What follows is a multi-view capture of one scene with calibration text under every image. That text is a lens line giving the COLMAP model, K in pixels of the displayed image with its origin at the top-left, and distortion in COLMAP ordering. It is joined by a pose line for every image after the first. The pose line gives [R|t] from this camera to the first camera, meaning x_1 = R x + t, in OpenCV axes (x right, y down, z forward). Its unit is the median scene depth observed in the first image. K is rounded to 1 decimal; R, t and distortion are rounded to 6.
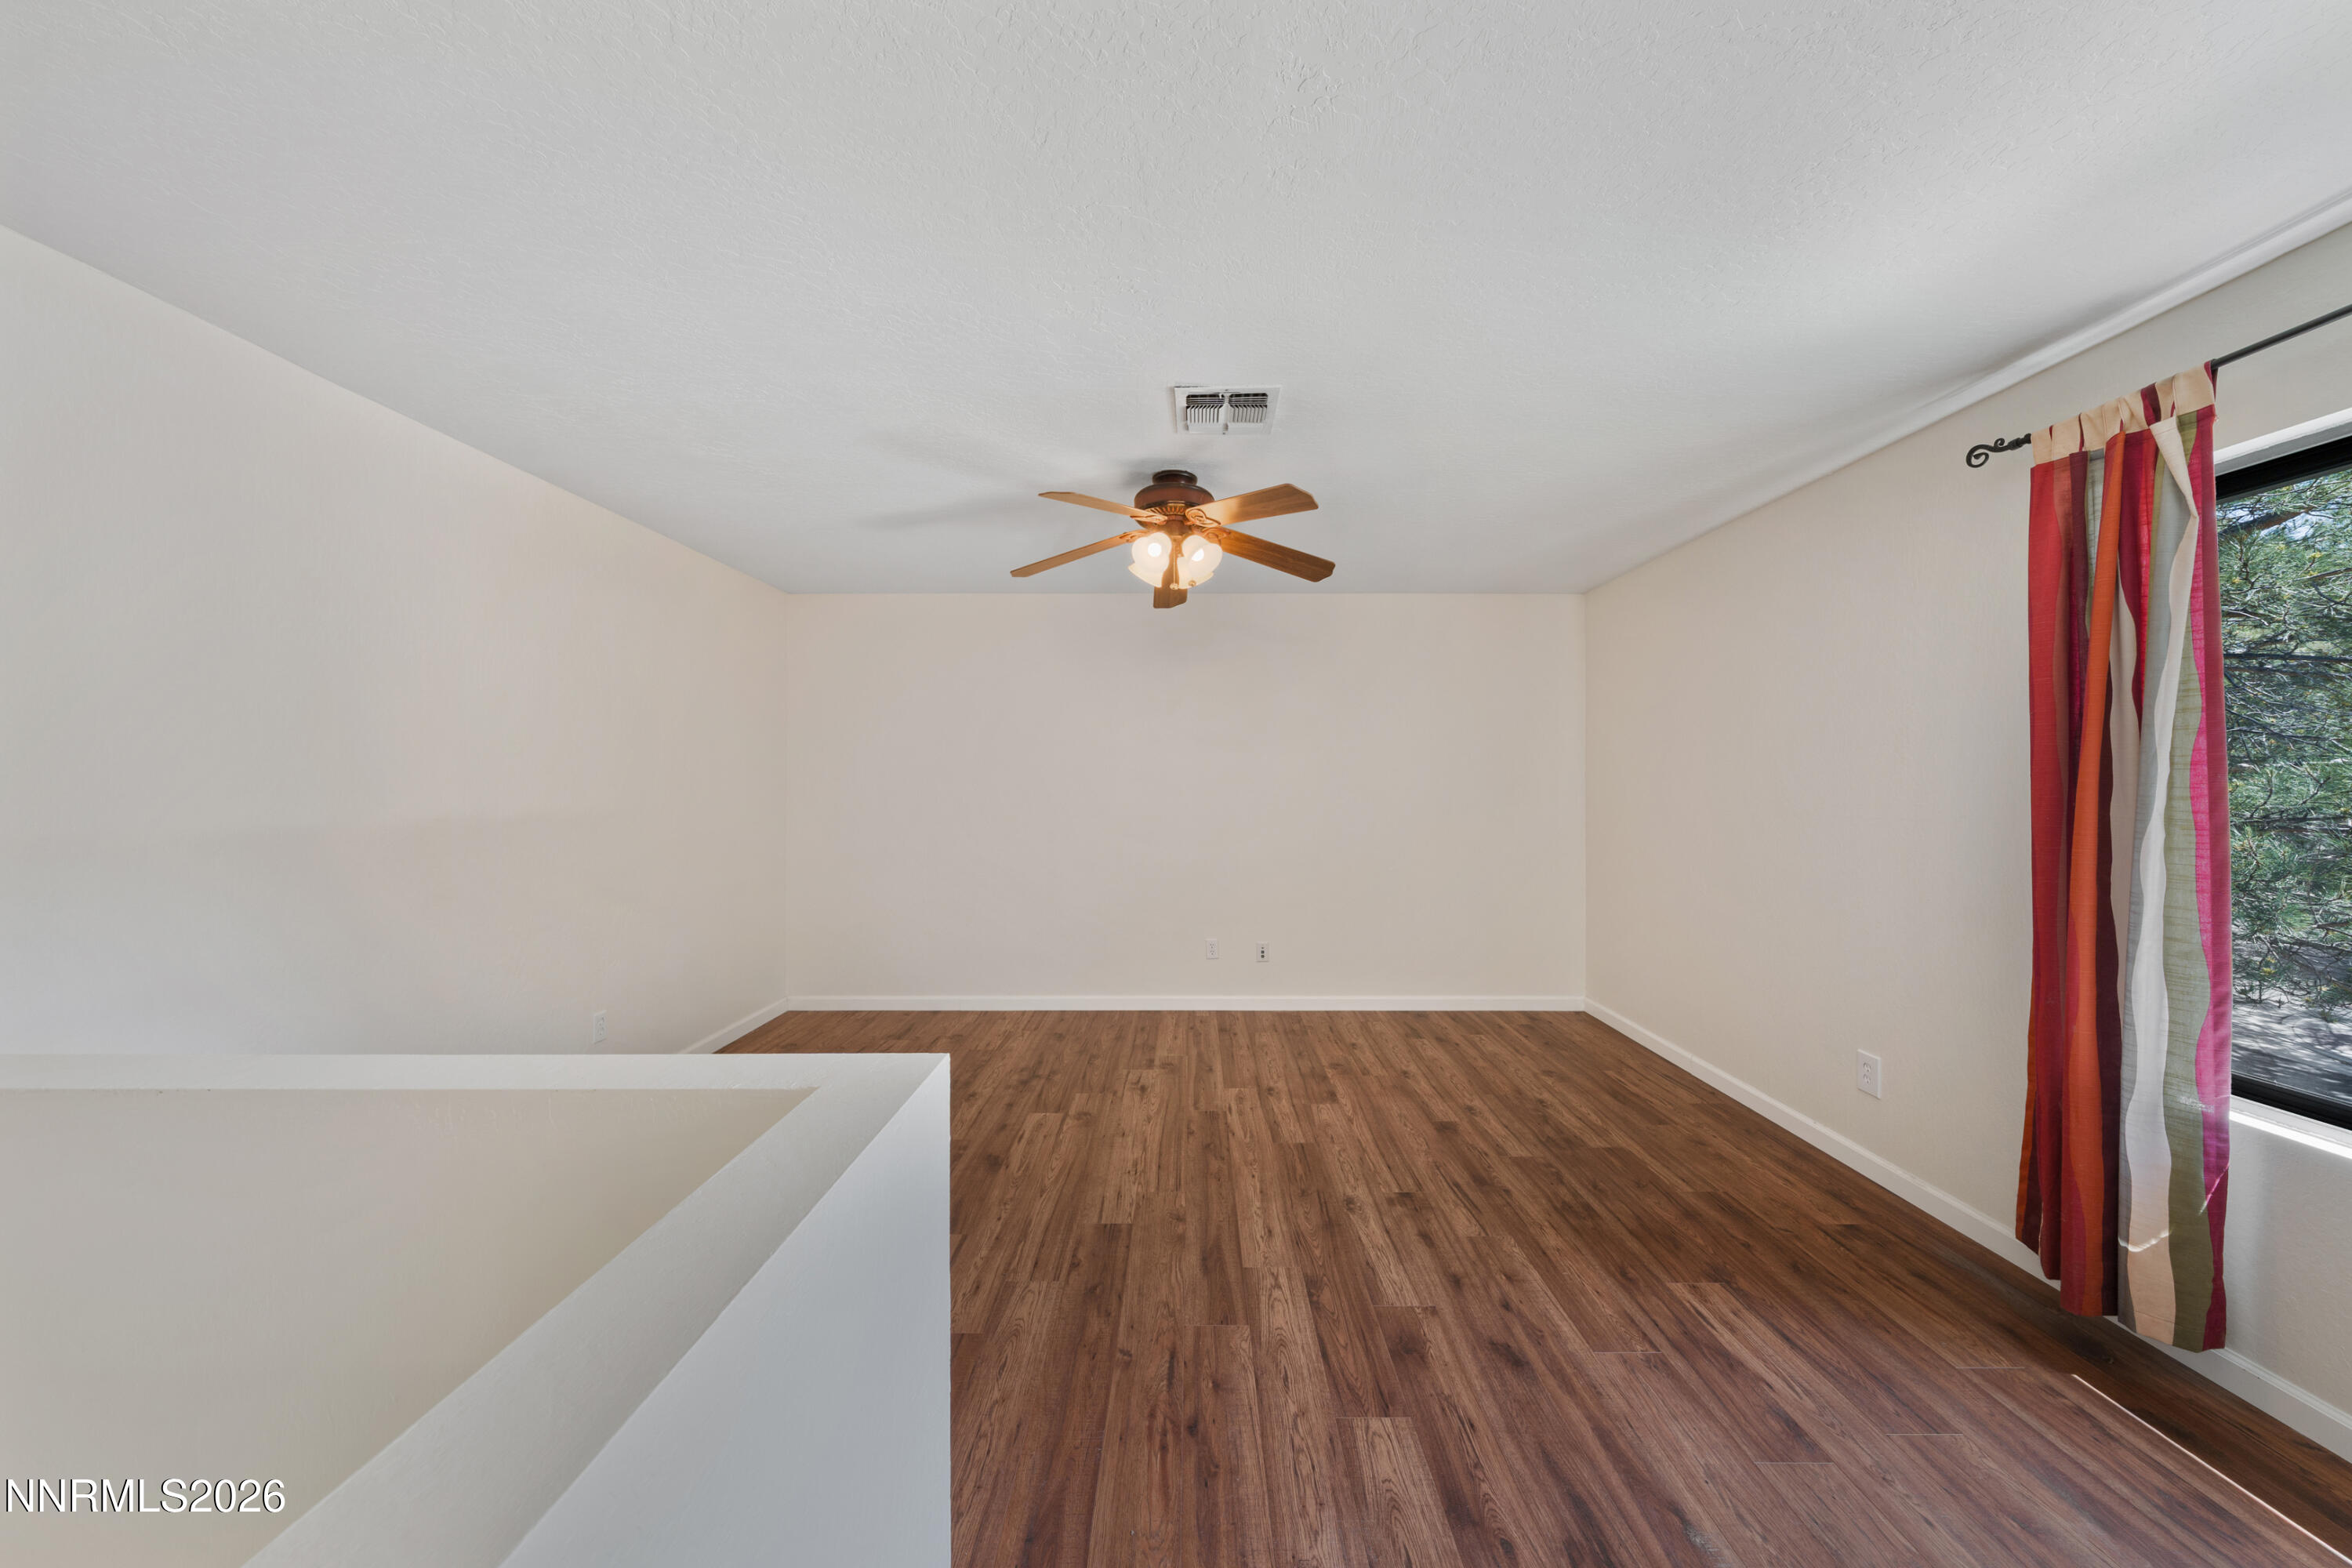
lens RADIAL K [[792.5, 0, 1173.5], [0, 792.5, 776.3], [0, 0, 1]] dist [-0.000335, 0.000149]
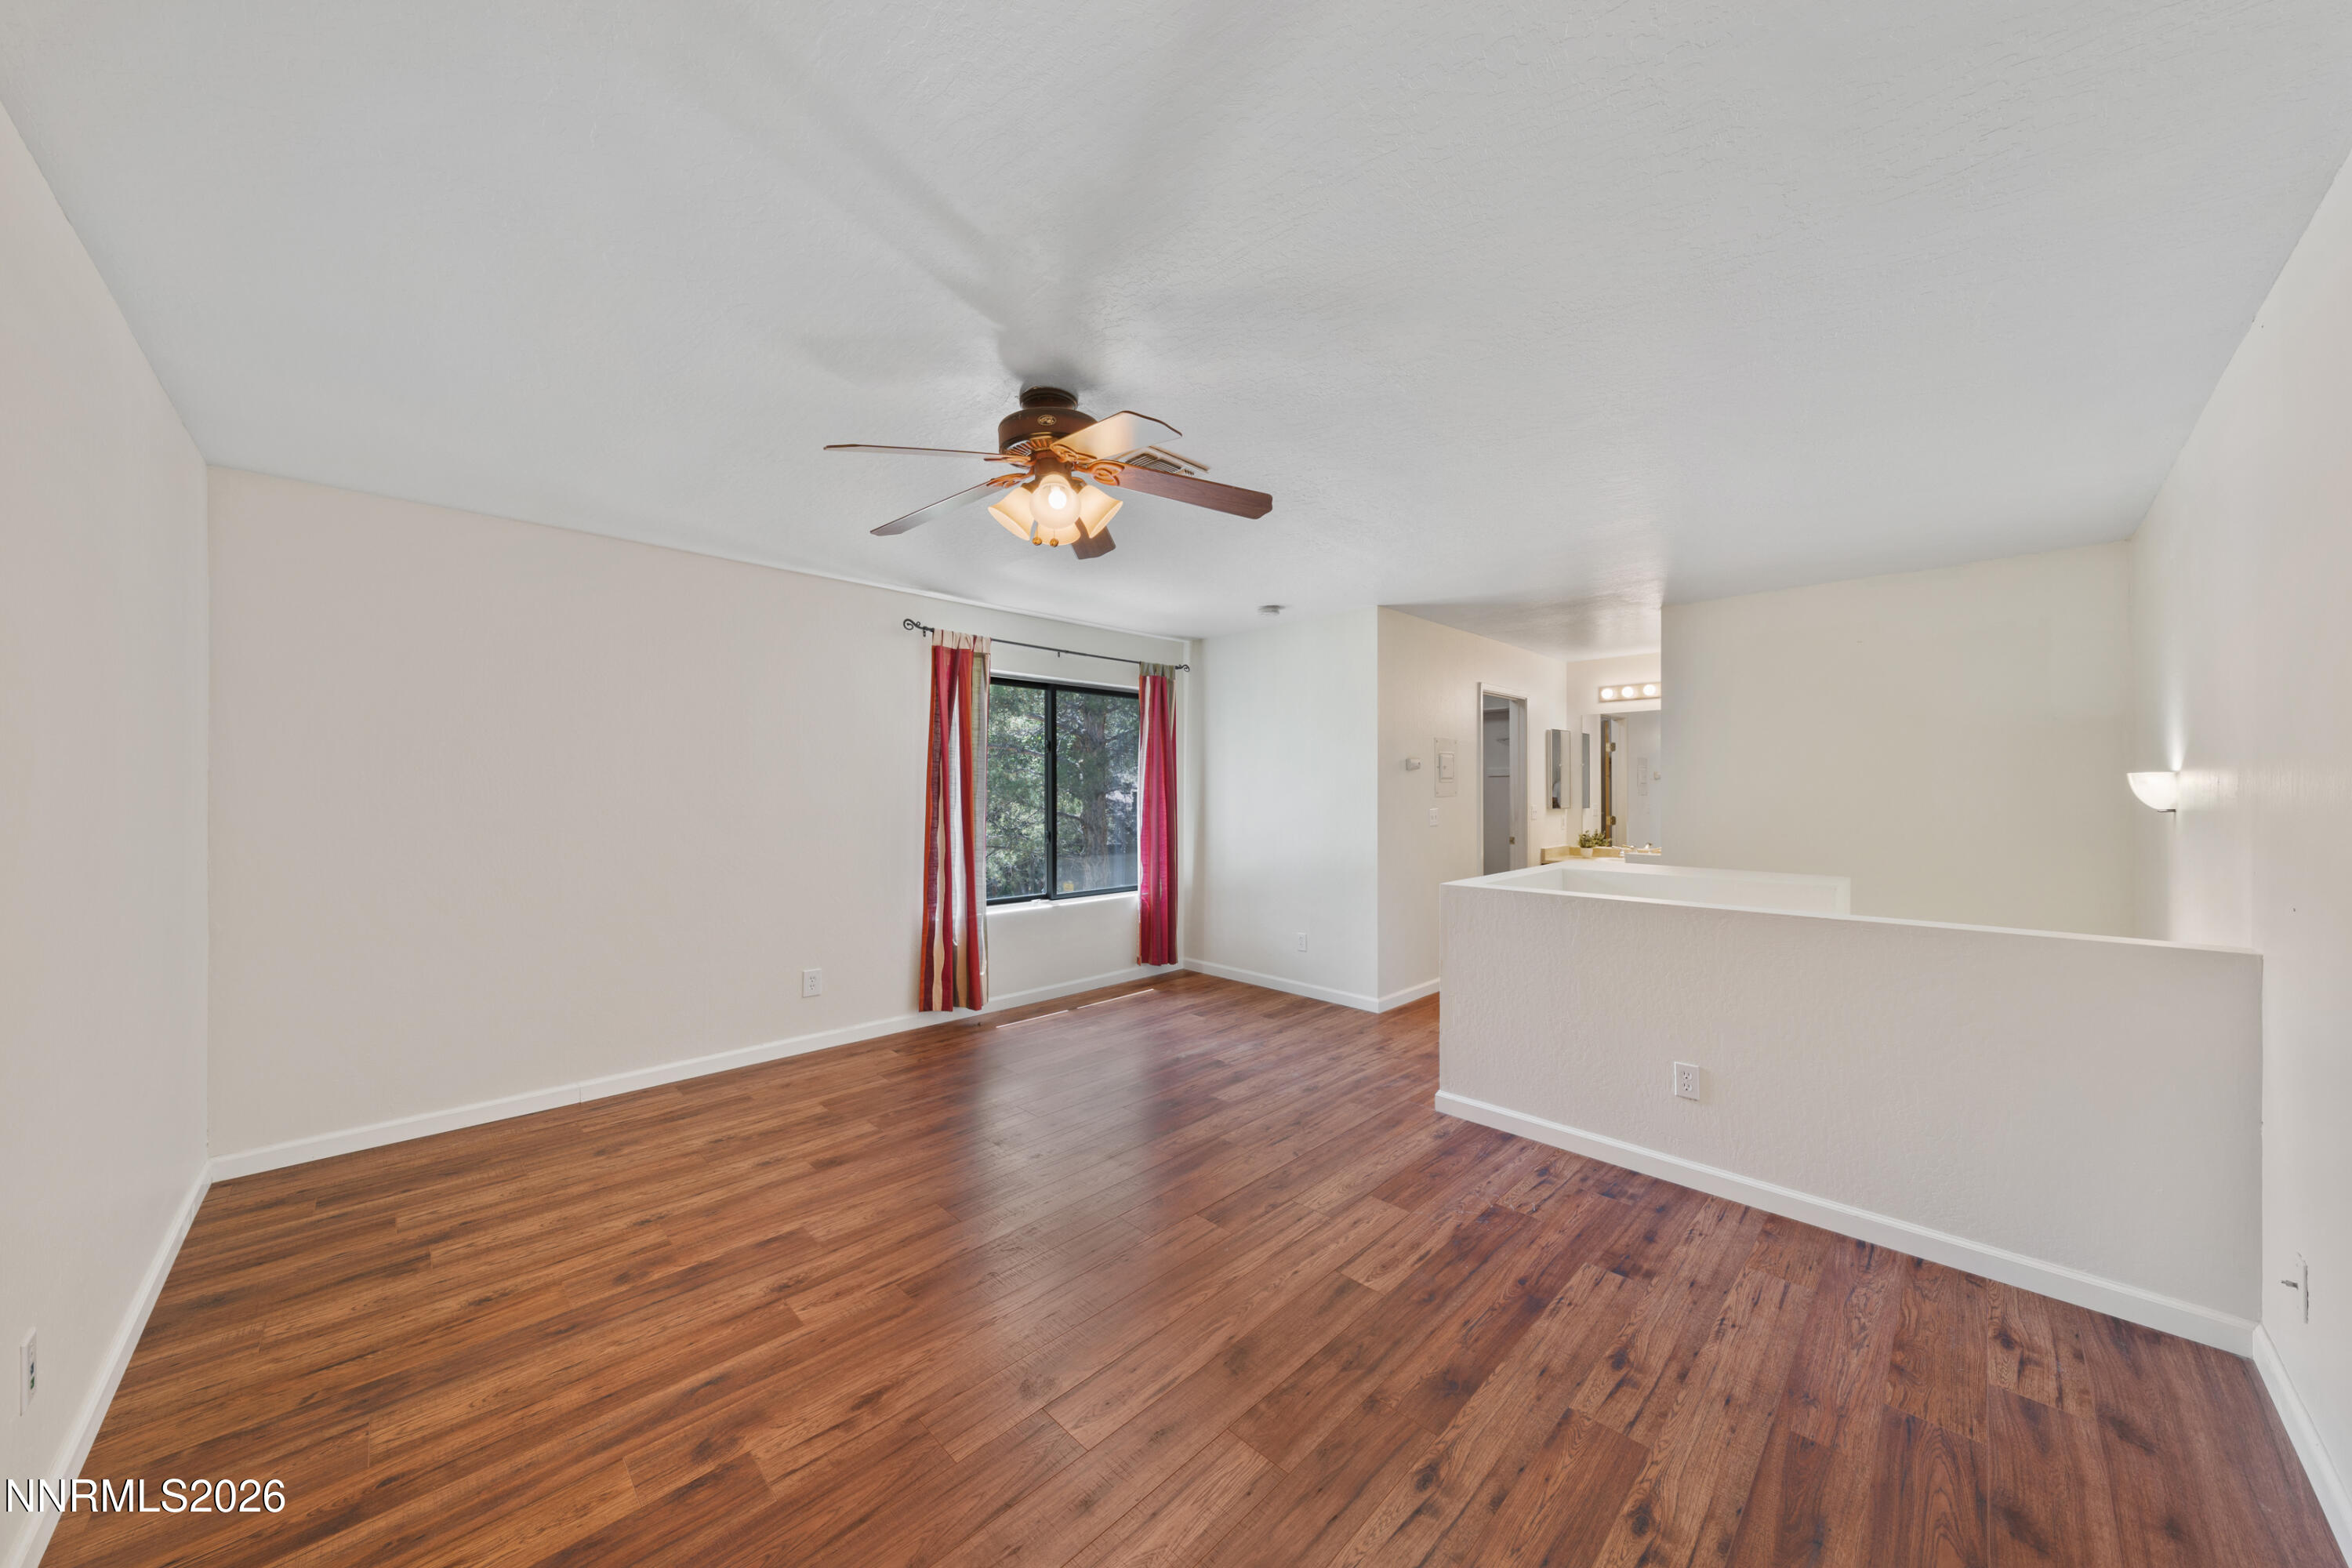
lens RADIAL K [[801.0, 0, 1176.0], [0, 801.0, 784.0], [0, 0, 1]] dist [0.000226, 0.000029]
pose [[-0.713590, 0.006040, 0.700537, -0.646933], [-0.005376, 0.999886, -0.014098, 0.008837], [-0.700542, -0.013826, -0.713477, 1.478759]]
